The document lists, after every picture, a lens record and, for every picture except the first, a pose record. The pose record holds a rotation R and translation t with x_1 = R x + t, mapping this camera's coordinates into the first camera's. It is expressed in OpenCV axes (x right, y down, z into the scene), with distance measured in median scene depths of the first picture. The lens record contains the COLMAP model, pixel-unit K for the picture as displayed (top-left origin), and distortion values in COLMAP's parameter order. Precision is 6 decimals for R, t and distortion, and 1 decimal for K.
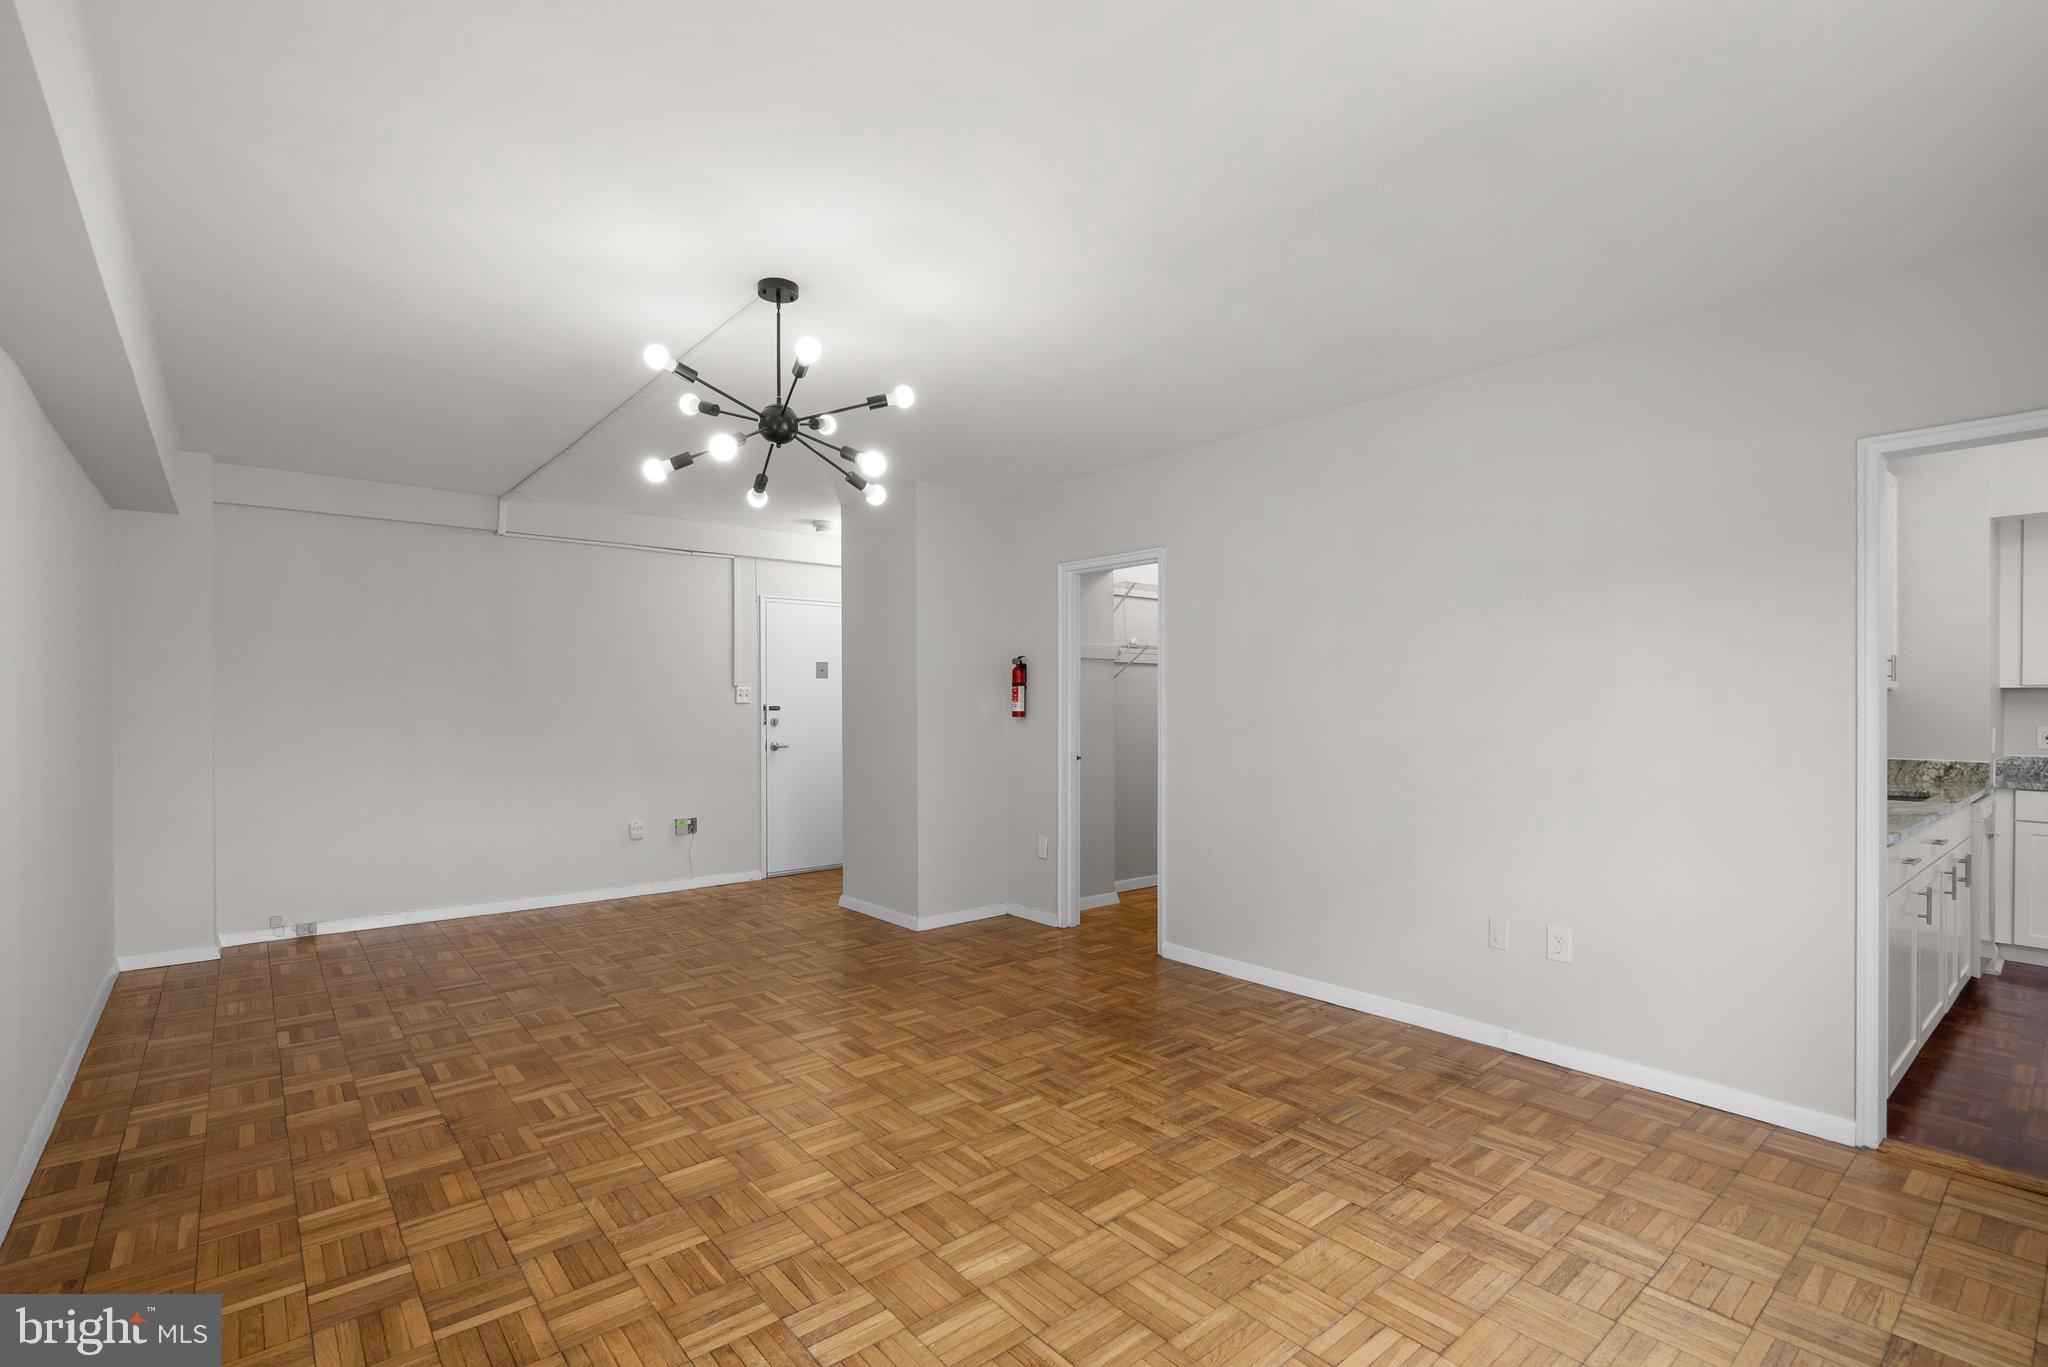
lens RADIAL K [[949.3, 0, 1024.2], [0, 949.3, 708.9], [0, 0, 1]] dist [0.000789, 0.000808]
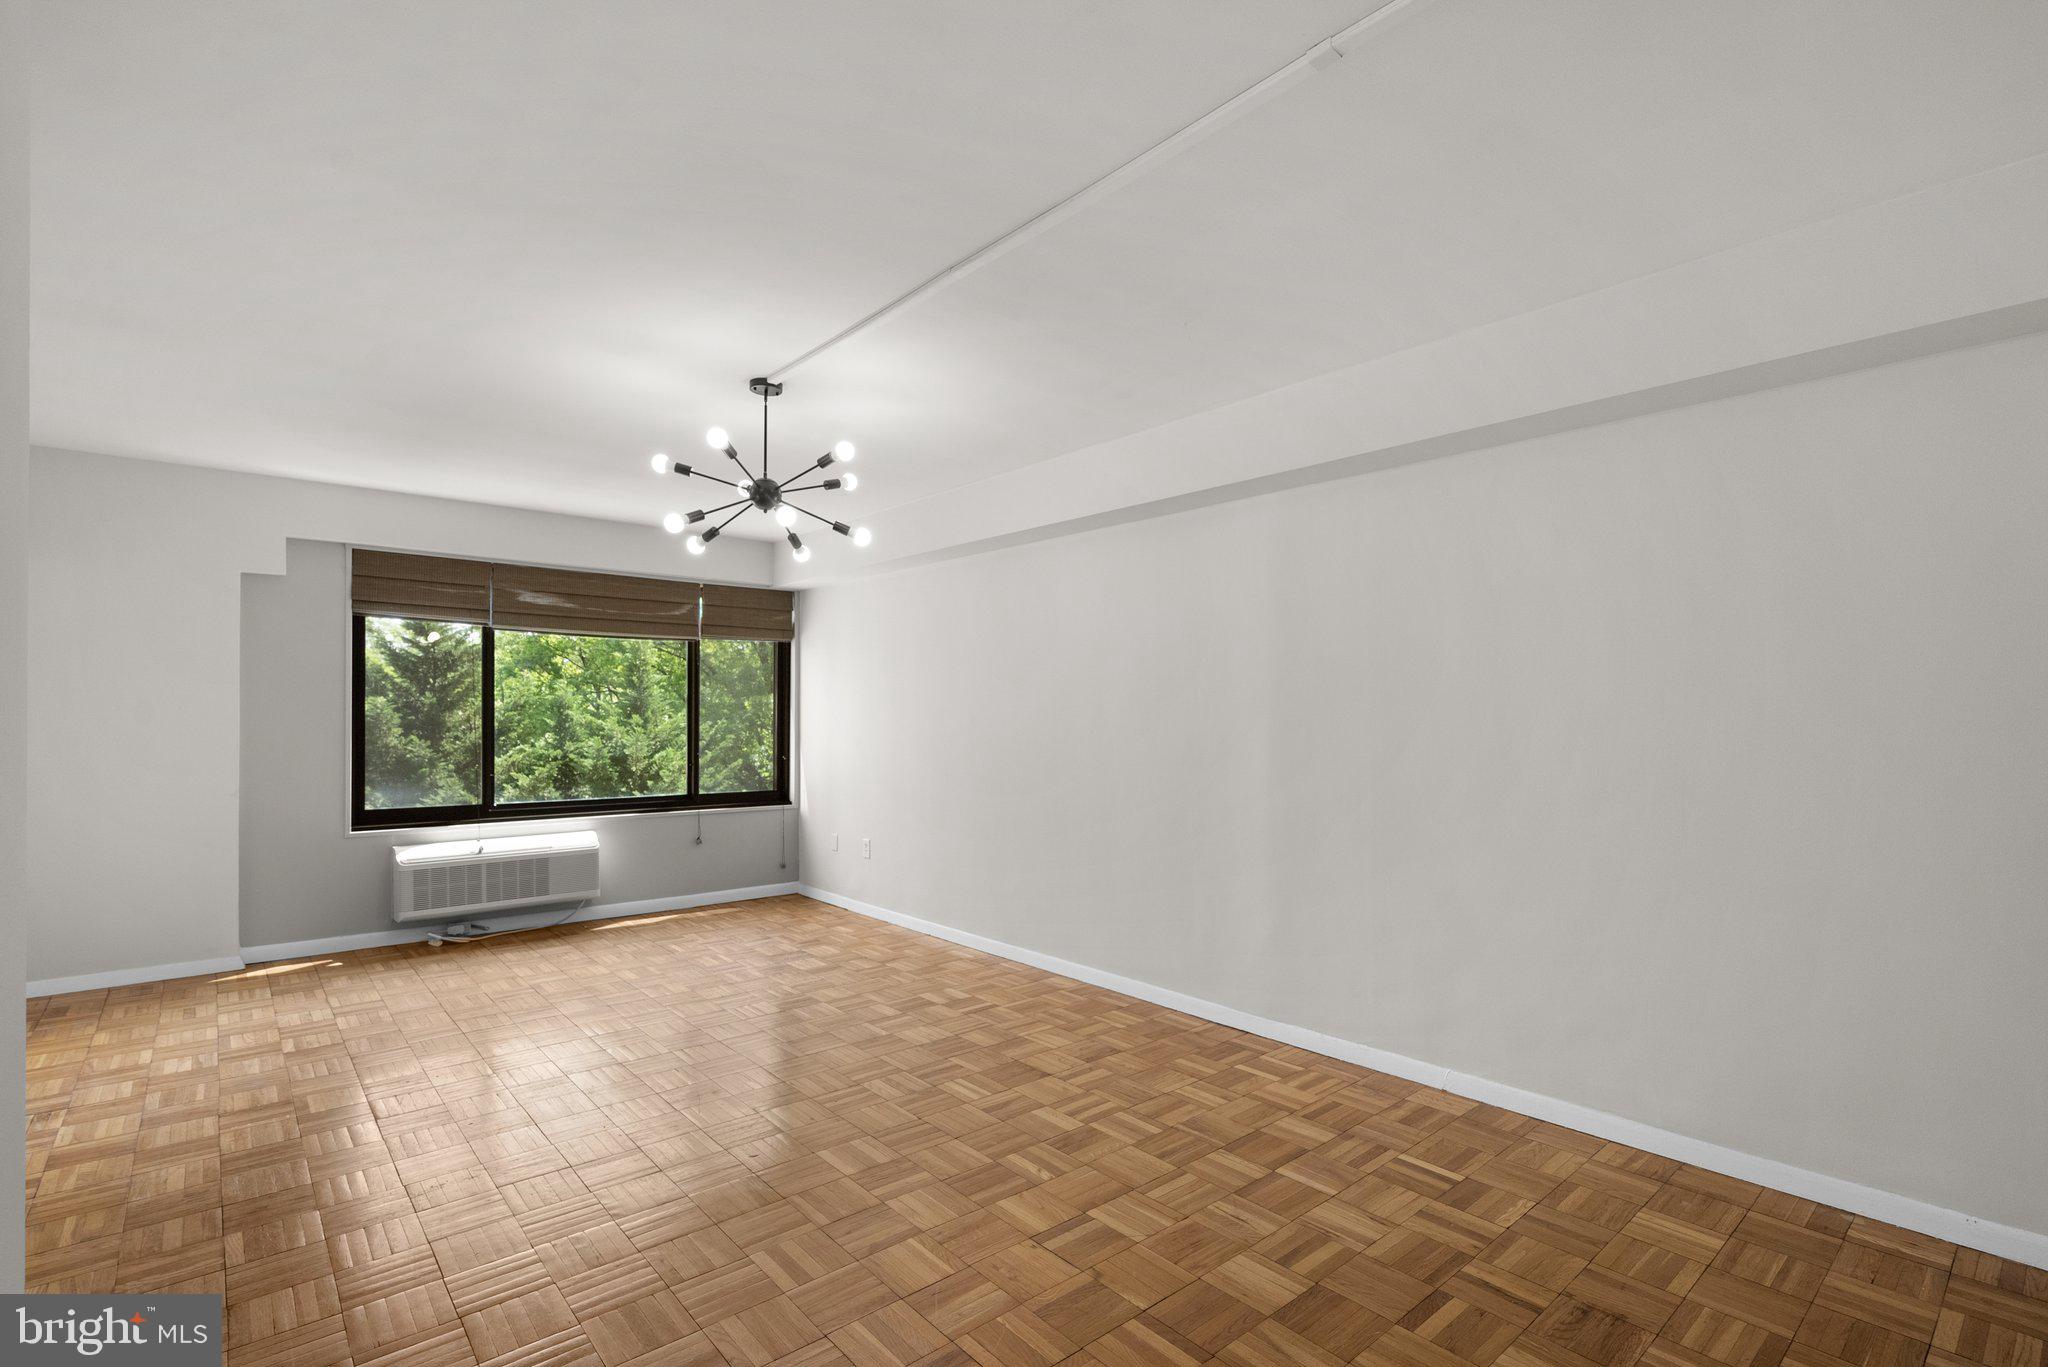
lens RADIAL K [[949.3, 0, 1024.2], [0, 949.3, 708.9], [0, 0, 1]] dist [0.000789, 0.000808]
pose [[-0.999845, -0.000288, -0.017604, -0.412333], [-0.000256, 0.999998, -0.001835, -0.011454], [0.017604, -0.001830, -0.999843, 1.611507]]
